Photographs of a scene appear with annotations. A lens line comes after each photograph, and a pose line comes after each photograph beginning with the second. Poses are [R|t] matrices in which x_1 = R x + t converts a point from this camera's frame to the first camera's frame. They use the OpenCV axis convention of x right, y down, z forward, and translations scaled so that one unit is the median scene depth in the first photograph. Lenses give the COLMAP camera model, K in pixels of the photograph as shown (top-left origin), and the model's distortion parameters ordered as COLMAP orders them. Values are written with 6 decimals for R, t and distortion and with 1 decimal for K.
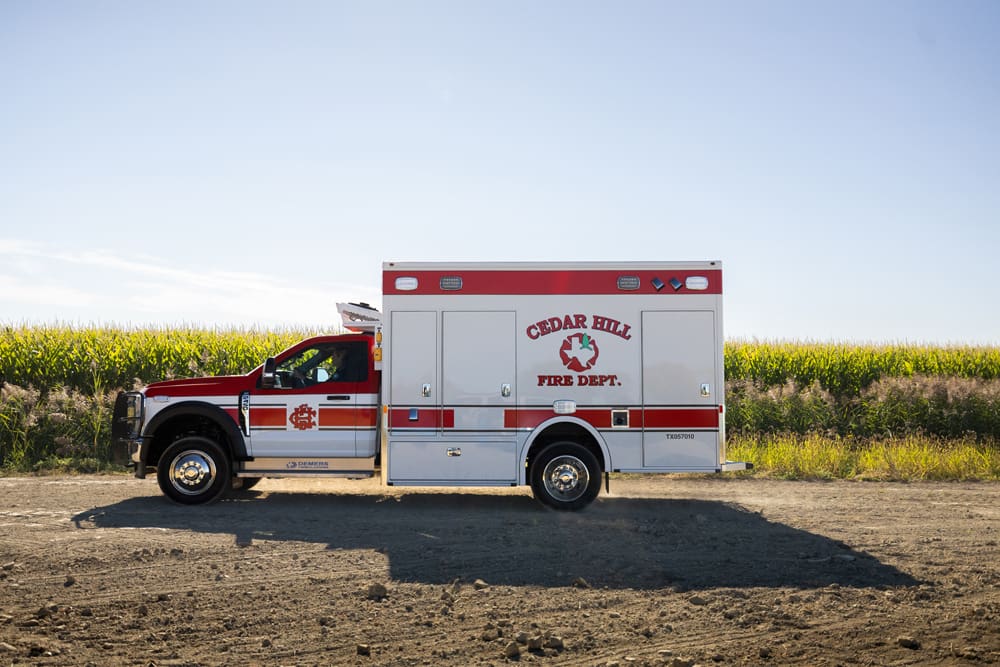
lens RADIAL K [[967.2, 0, 500.0], [0, 967.2, 333.5], [0, 0, 1]] dist [0.005606, 0.008516]
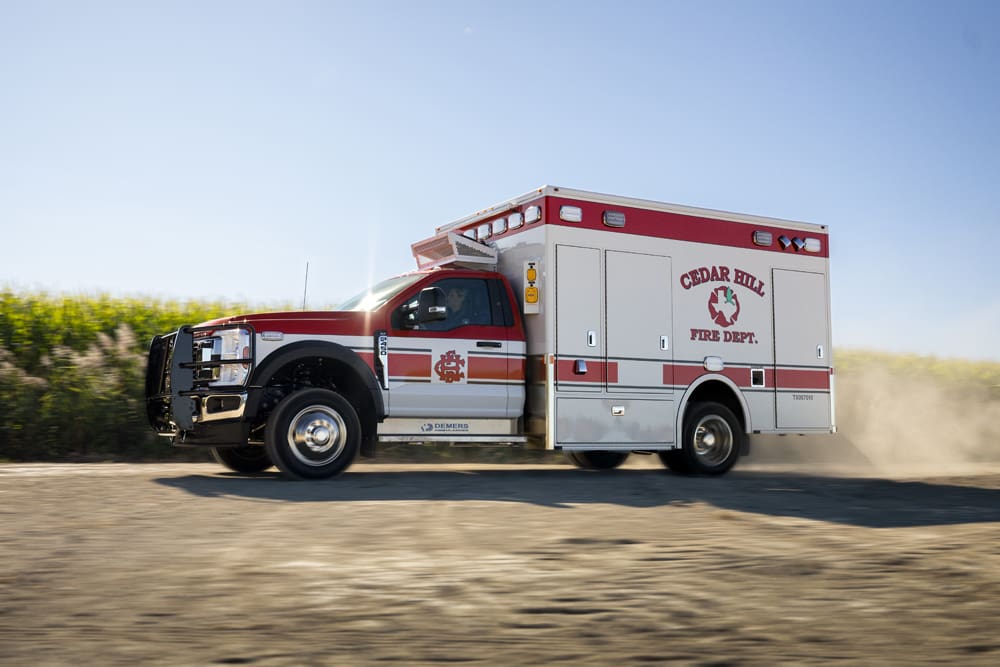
lens RADIAL K [[967.2, 0, 500.0], [0, 967.2, 333.5], [0, 0, 1]] dist [0.005606, 0.008516]
pose [[0.866061, 0.048675, 0.497564, -0.572171], [-0.042108, 0.998815, -0.024417, 0.077682], [-0.498163, 0.000195, 0.867084, 0.292507]]
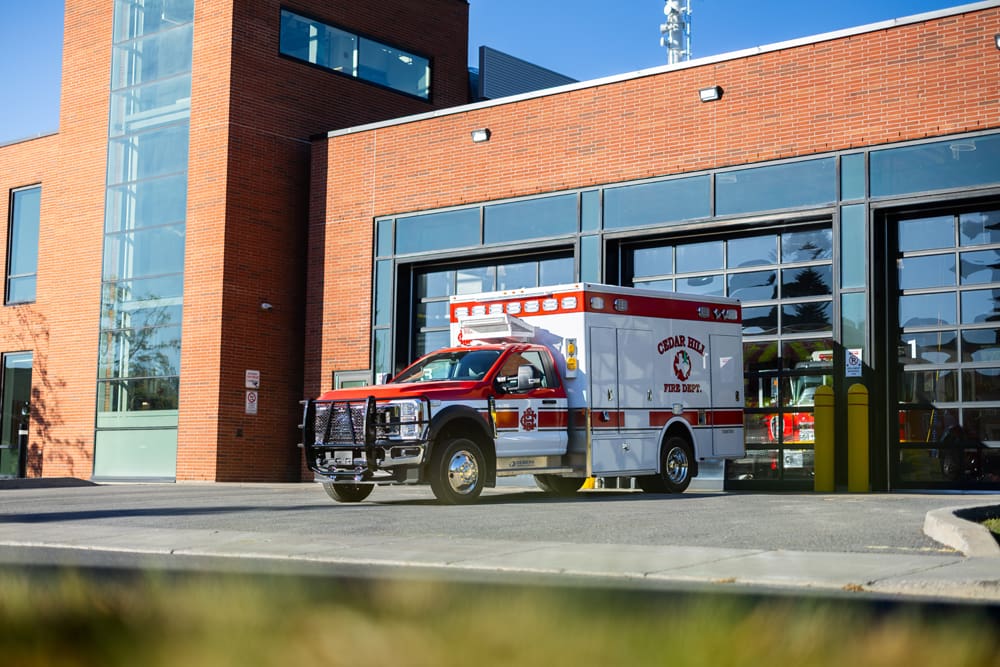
lens RADIAL K [[1354.8, 0, 500.0], [0, 1354.8, 333.5], [0, 0, 1]] dist [-0.000597, -0.000866]
pose [[0.659537, 0.038878, 0.750666, -1.390838], [-0.043802, 0.998952, -0.013253, 0.011426], [-0.750395, -0.024140, 0.660549, 0.018452]]
